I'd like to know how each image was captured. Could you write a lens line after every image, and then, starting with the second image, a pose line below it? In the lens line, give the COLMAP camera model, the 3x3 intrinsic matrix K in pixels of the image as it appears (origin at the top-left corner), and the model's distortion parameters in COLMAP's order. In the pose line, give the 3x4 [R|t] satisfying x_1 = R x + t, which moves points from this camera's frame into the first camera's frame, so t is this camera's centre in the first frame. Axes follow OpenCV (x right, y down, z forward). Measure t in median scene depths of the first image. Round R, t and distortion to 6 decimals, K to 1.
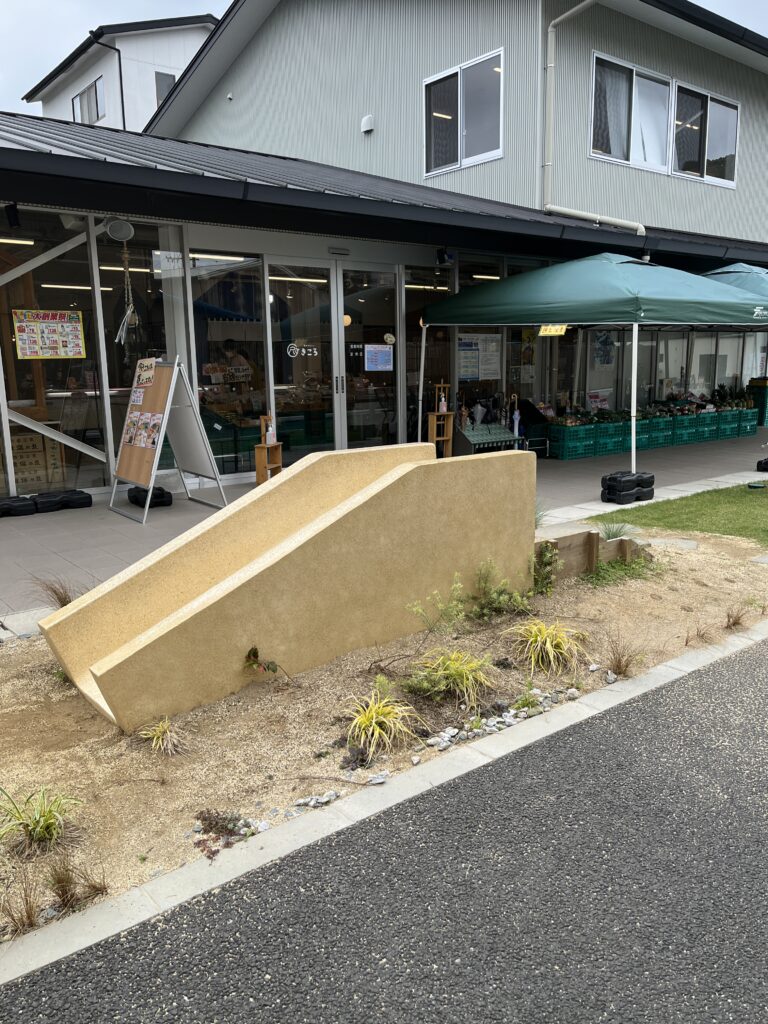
lens RADIAL K [[792.1, 0, 384.0], [0, 792.1, 512.0], [0, 0, 1]] dist [-0.000997, -0.000023]
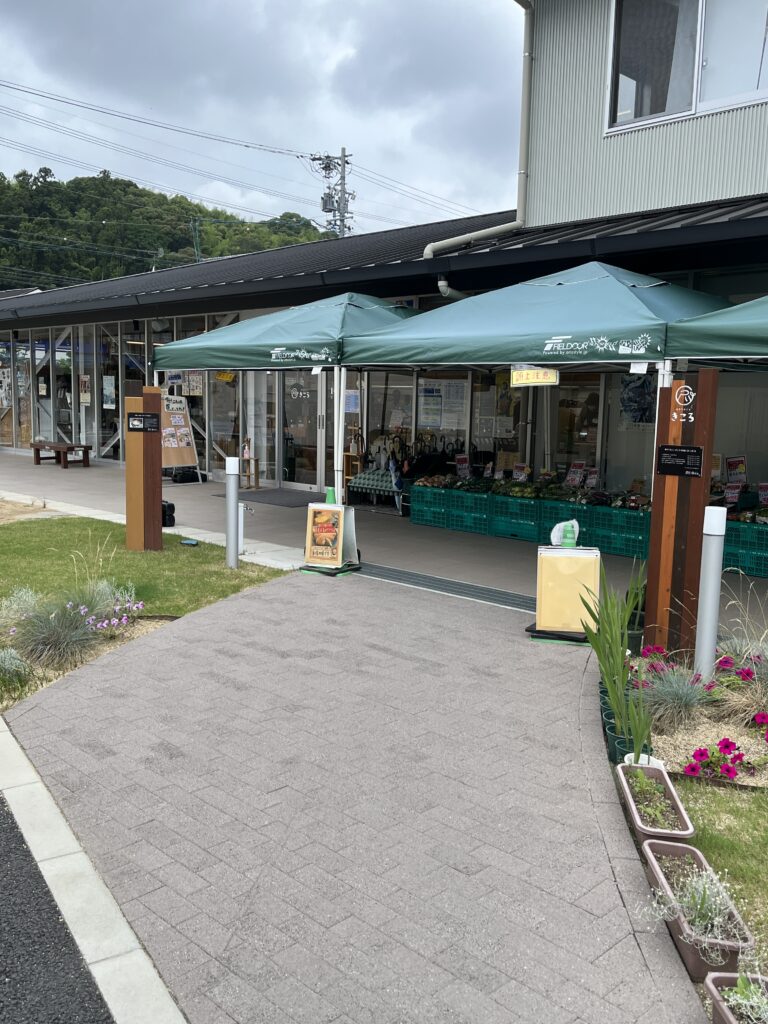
lens RADIAL K [[918.0, 0, 384.0], [0, 918.0, 512.0], [0, 0, 1]] dist [-0.000231, -0.000492]
pose [[0.108328, 0.135413, -0.984849, 1.194258], [-0.211002, 0.971239, 0.110333, -0.179272], [0.971465, 0.195853, 0.133784, 0.823732]]
